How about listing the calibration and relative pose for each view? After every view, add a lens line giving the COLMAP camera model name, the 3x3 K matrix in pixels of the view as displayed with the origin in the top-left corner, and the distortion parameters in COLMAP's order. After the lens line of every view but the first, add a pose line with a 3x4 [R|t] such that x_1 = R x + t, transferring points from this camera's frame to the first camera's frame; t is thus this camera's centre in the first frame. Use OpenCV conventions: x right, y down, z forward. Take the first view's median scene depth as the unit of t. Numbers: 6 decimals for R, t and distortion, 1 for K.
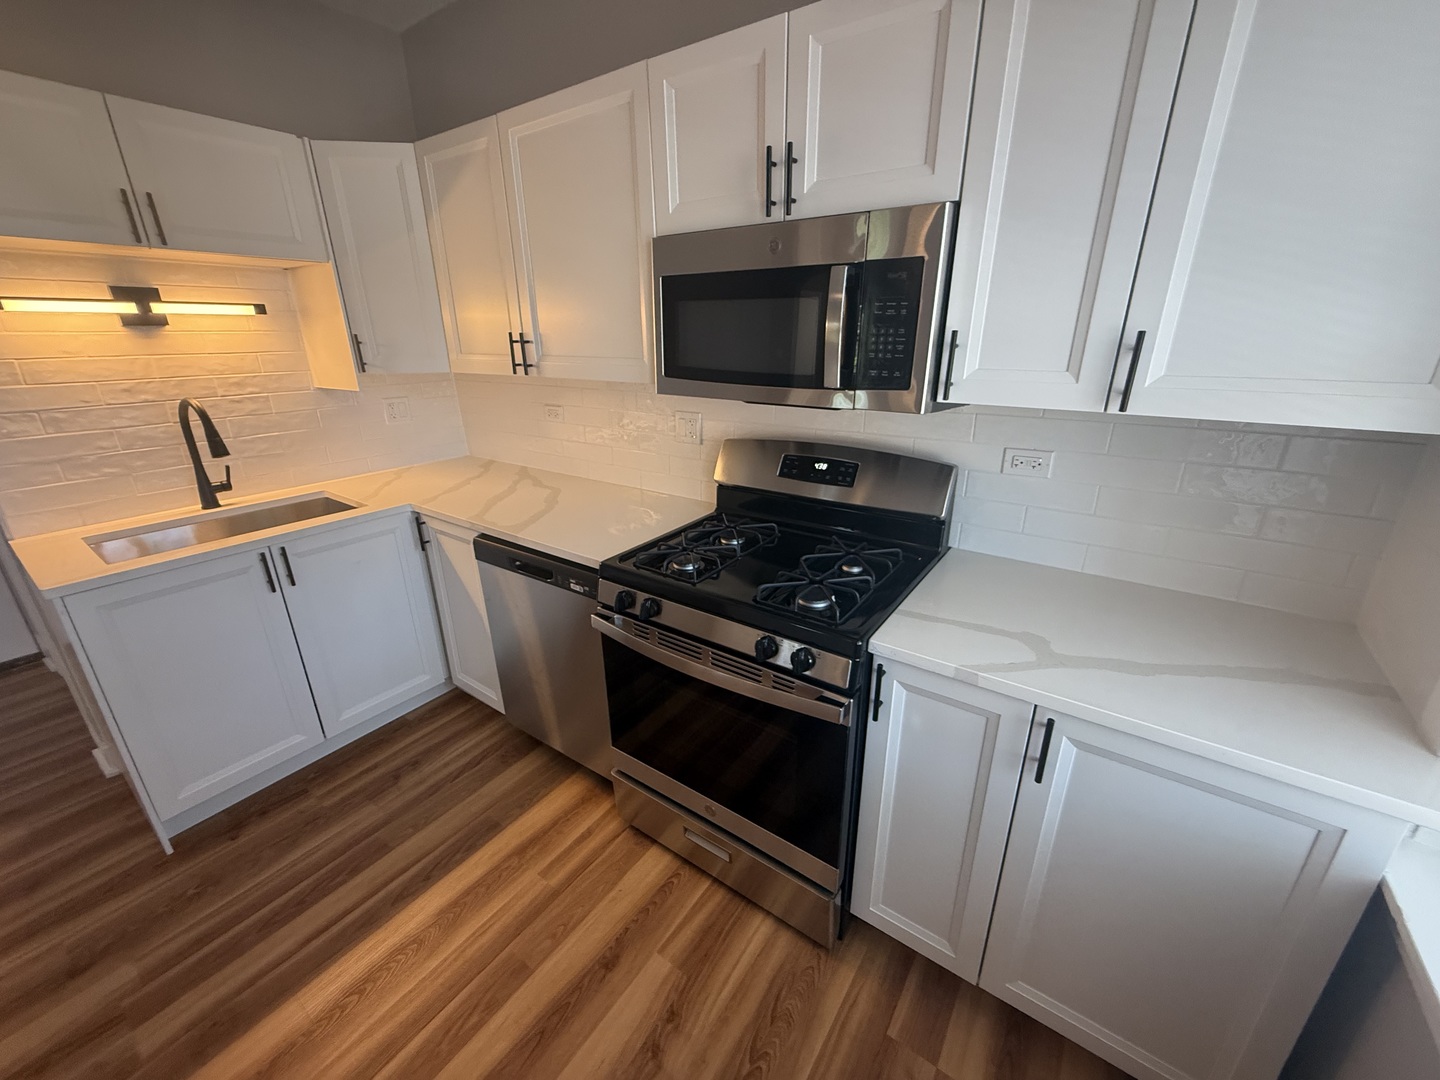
lens RADIAL K [[575.5, 0, 714.4], [0, 575.5, 539.0], [0, 0, 1]] dist [-0.001210, 0.000149]
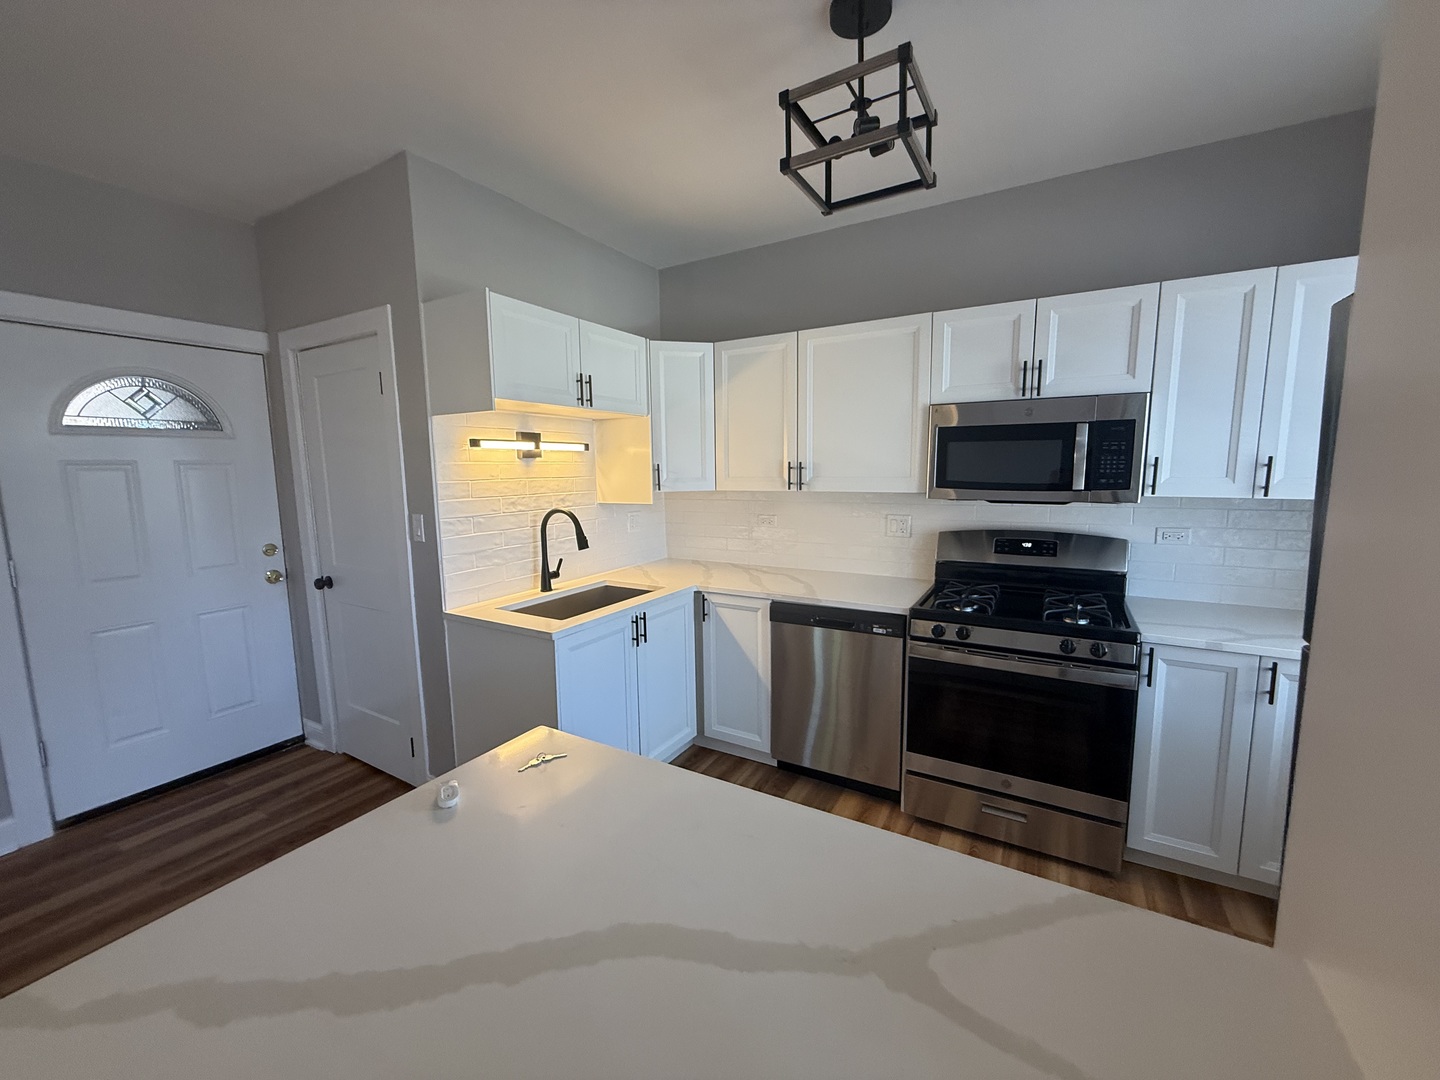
lens RADIAL K [[575.5, 0, 715.2], [0, 575.5, 537.9], [0, 0, 1]] dist [-0.001210, 0.000149]
pose [[0.996253, -0.014830, 0.085204, -0.814022], [0.033461, 0.974558, -0.221625, 0.174246], [-0.079749, 0.223645, 0.971402, -0.428063]]
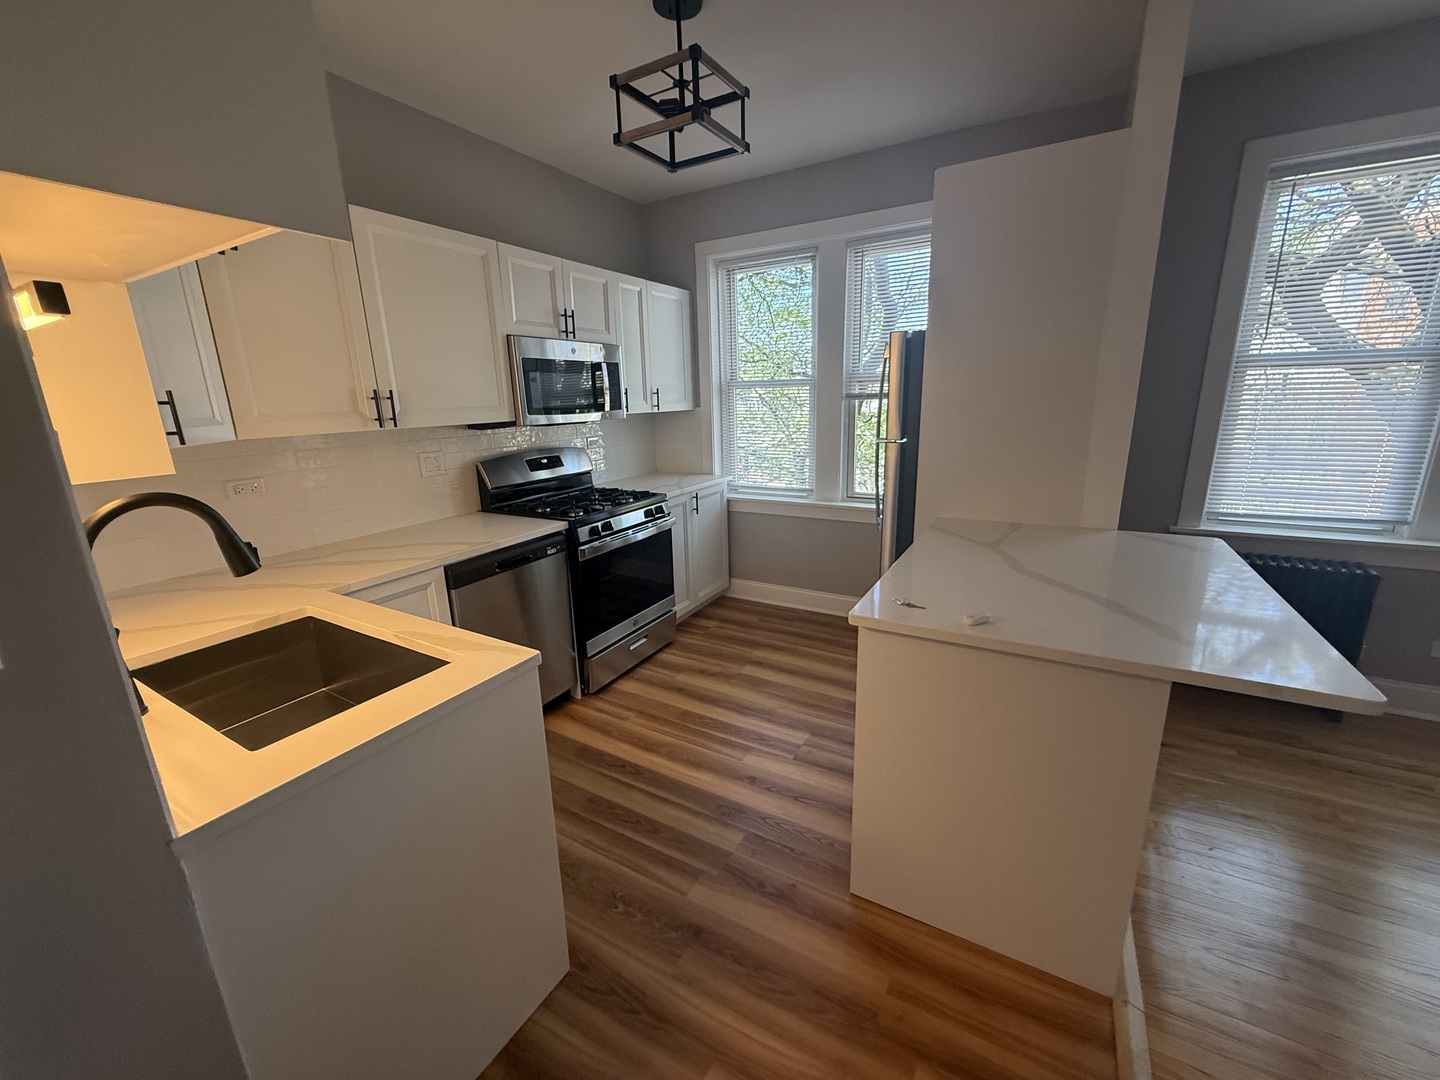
lens RADIAL K [[575.5, 0, 717.7], [0, 575.5, 540.4], [0, 0, 1]] dist [-0.001210, 0.000149]
pose [[-0.094830, -0.235599, 0.967213, -1.856953], [0.367449, 0.894698, 0.253962, -0.175845], [-0.925196, 0.379485, 0.001726, 0.623179]]
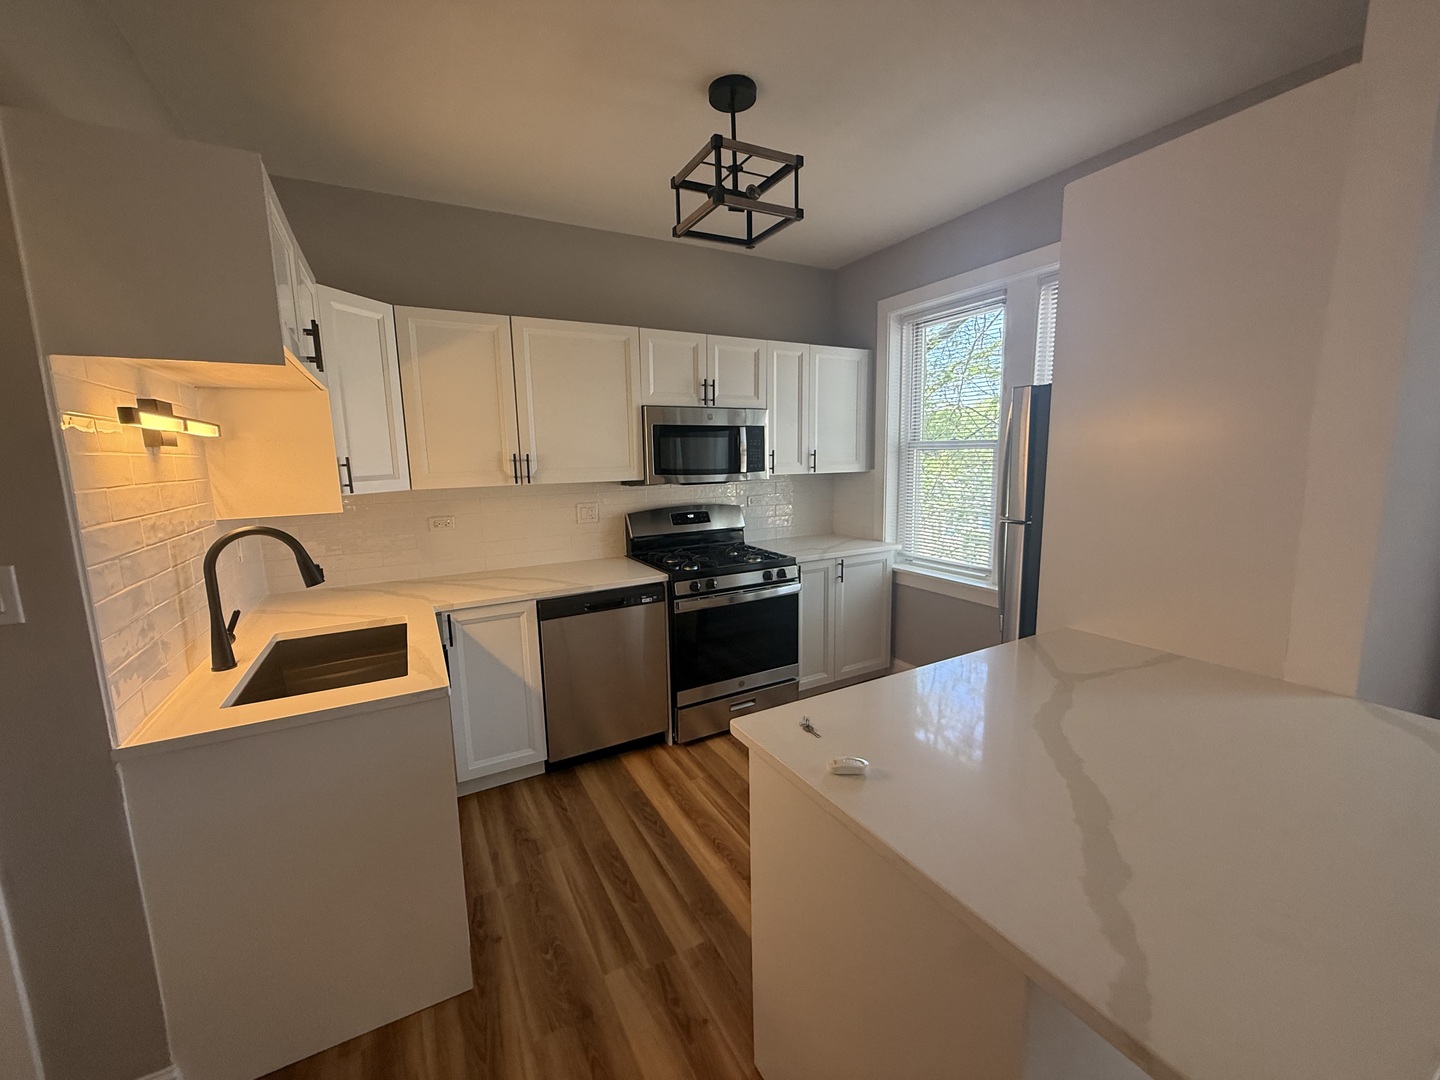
lens RADIAL K [[575.5, 0, 717.2], [0, 575.5, 539.7], [0, 0, 1]] dist [-0.001210, 0.000149]
pose [[0.431127, -0.134495, 0.892211, -1.699403], [0.324295, 0.945851, -0.014123, 0.011011], [-0.841999, 0.295428, 0.451398, 0.045436]]
